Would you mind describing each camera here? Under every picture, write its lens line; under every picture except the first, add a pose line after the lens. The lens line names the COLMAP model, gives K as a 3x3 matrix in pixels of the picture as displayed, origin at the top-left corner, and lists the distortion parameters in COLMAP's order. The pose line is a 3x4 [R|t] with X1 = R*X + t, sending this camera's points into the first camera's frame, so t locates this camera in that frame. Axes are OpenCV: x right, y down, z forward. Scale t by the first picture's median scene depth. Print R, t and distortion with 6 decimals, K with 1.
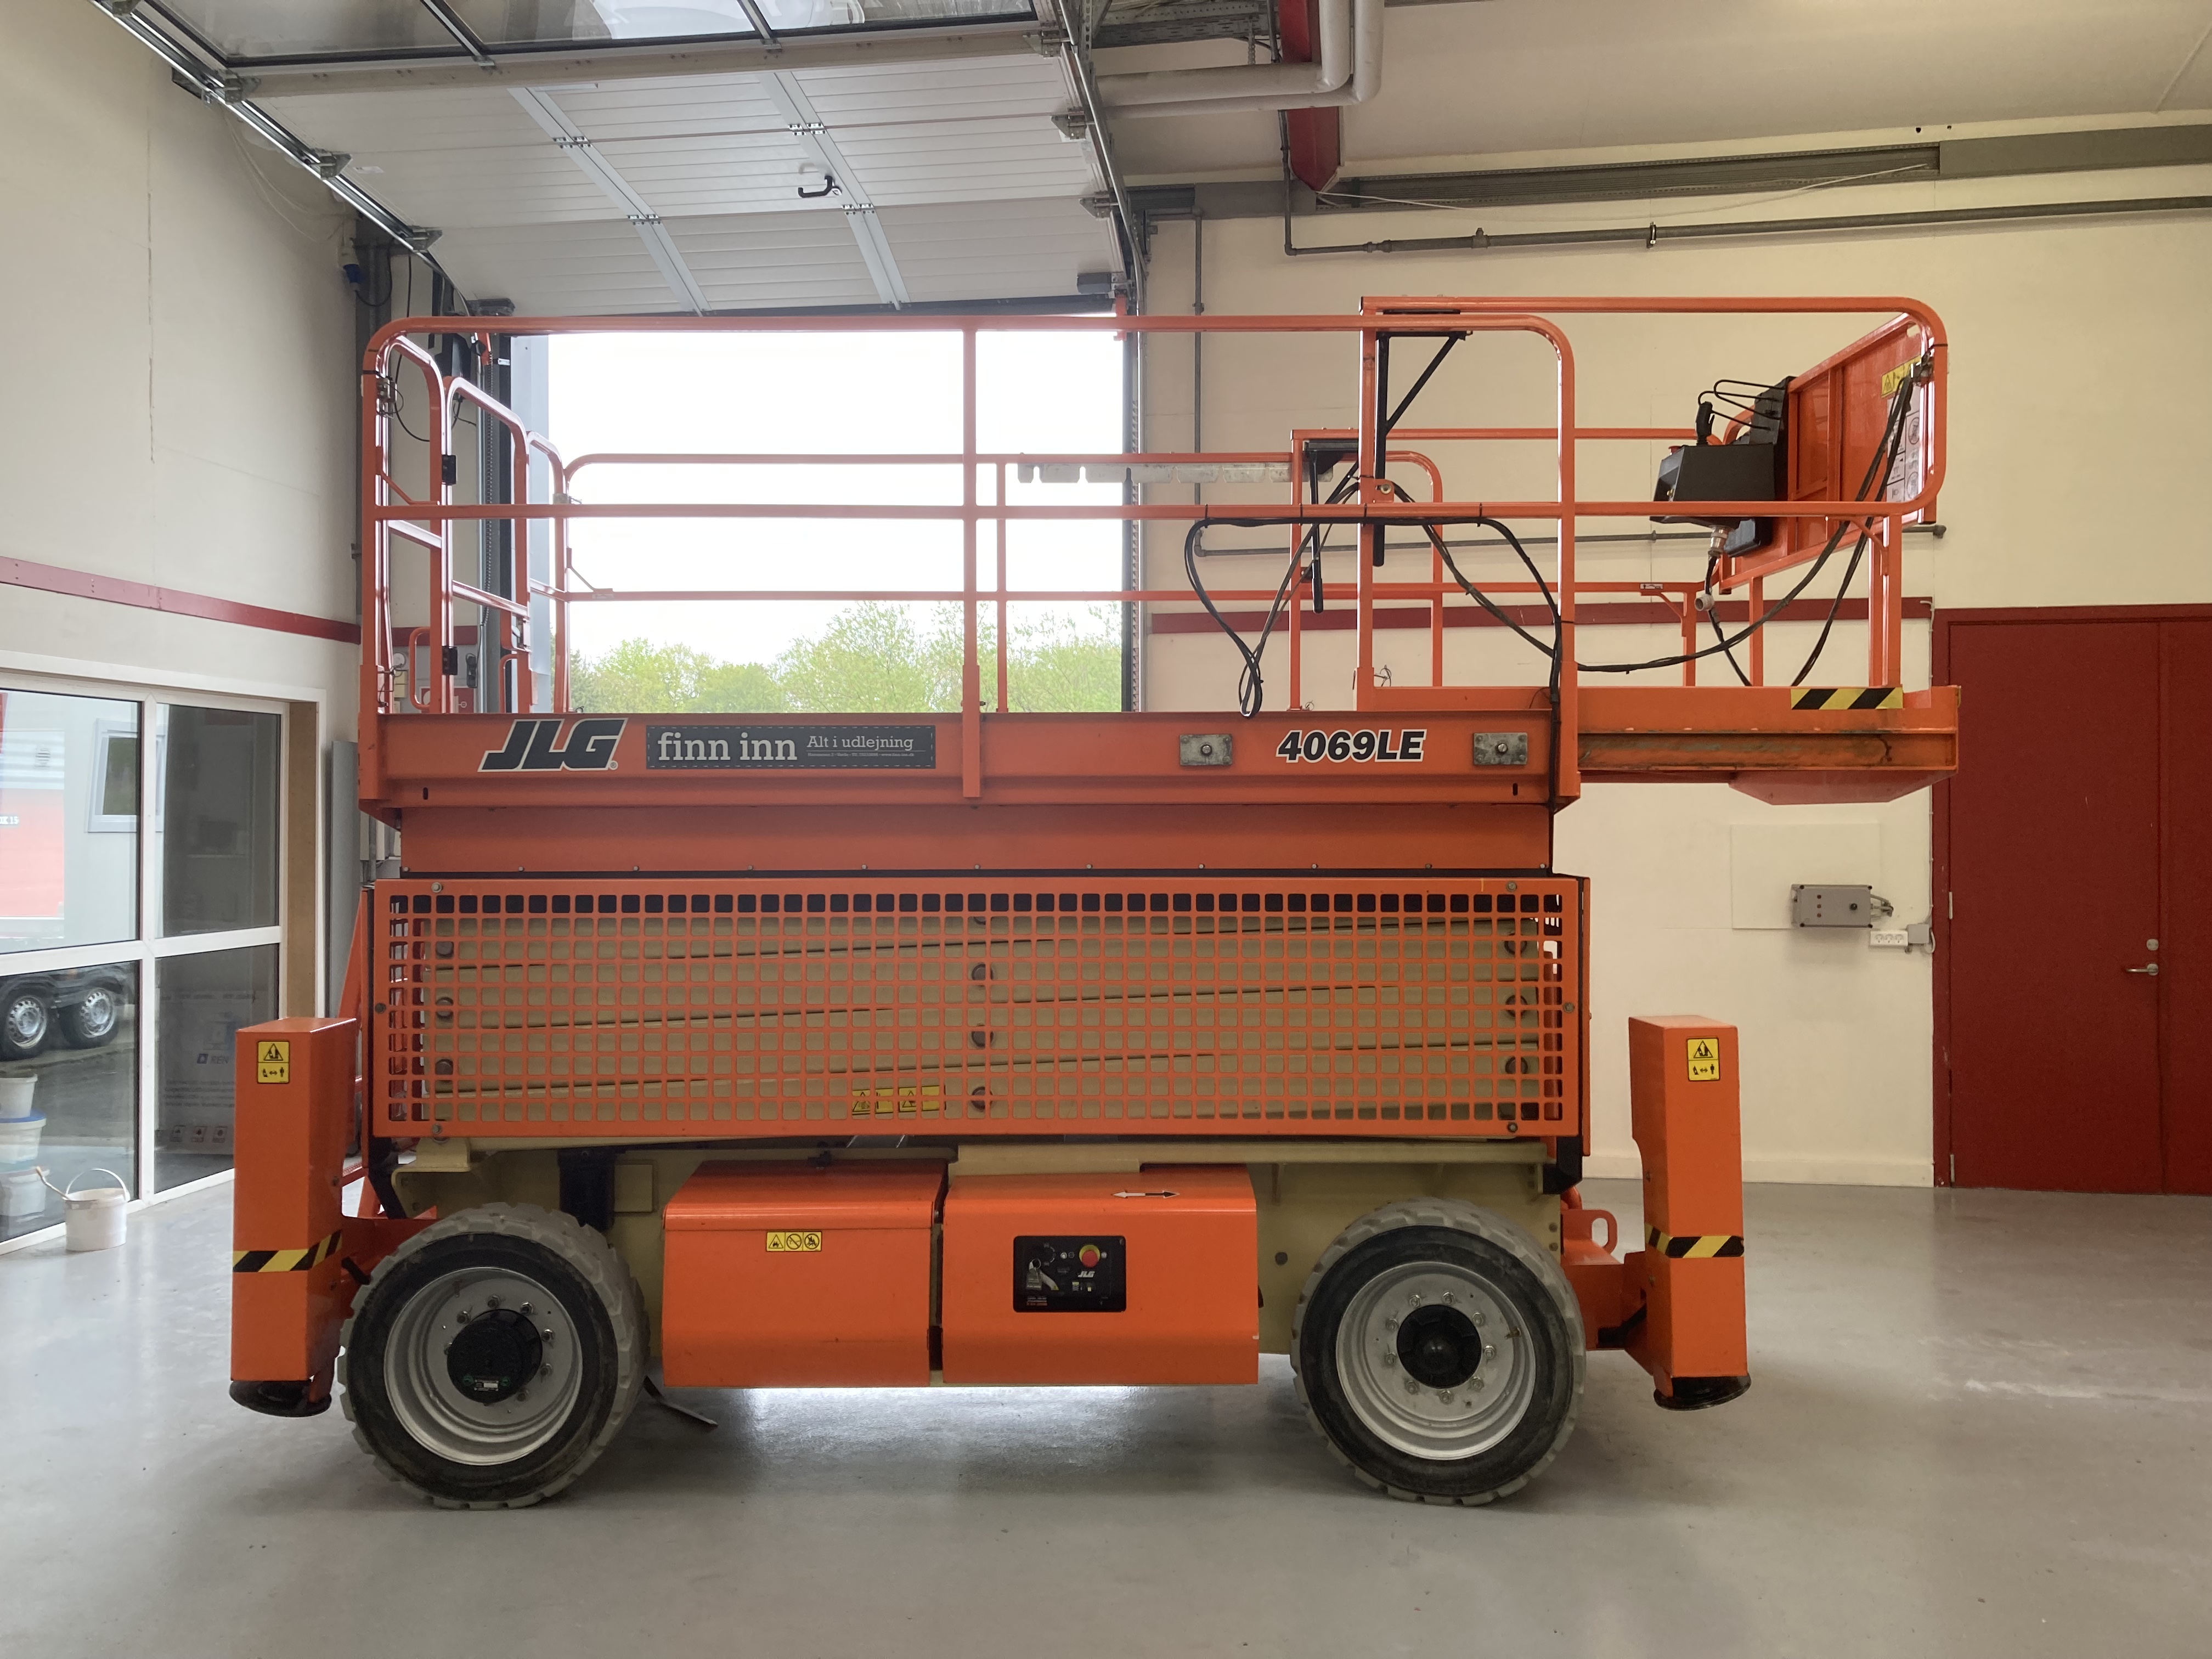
lens RADIAL K [[1802.1, 0, 1113.3], [0, 1802.1, 828.9], [0, 0, 1]] dist [0.050618, -0.063375]
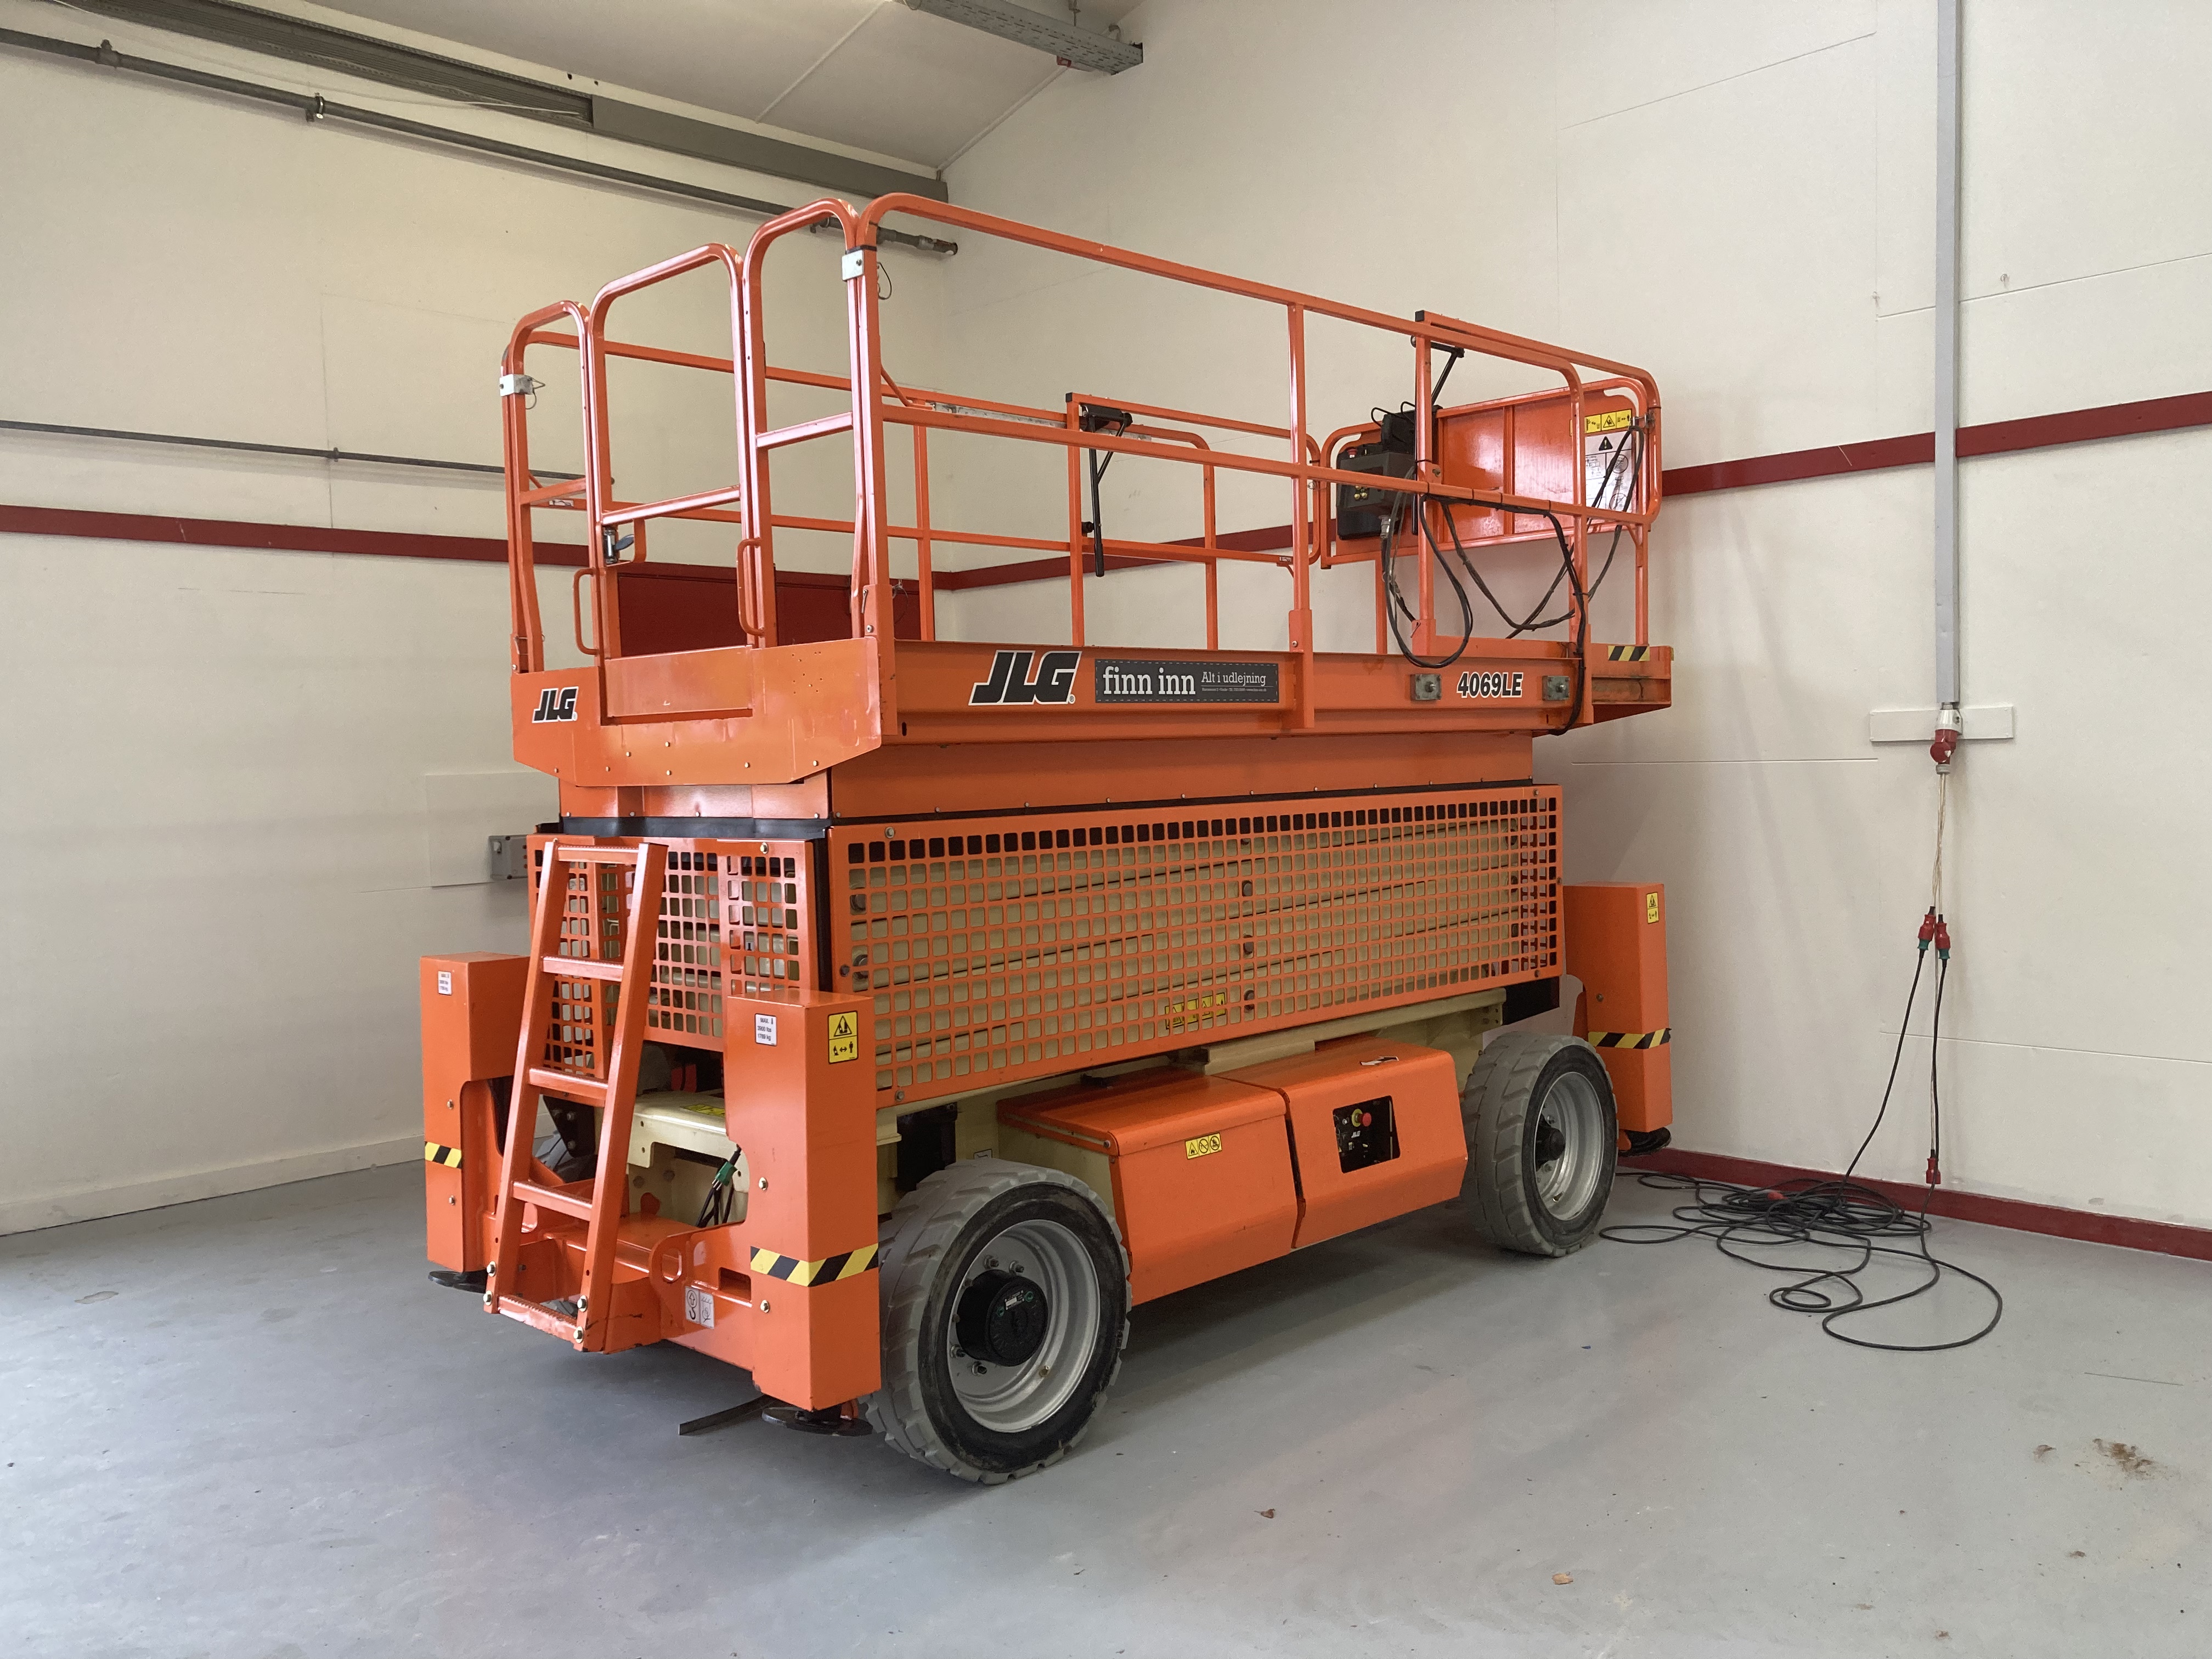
lens RADIAL K [[1802.1, 0, 1107.7], [0, 1802.1, 815.4], [0, 0, 1]] dist [0.050618, -0.063375]
pose [[0.714168, -0.043103, 0.698646, -0.949098], [0.027754, 0.999061, 0.033266, -0.003924], [-0.699424, -0.004367, 0.714694, 0.282462]]
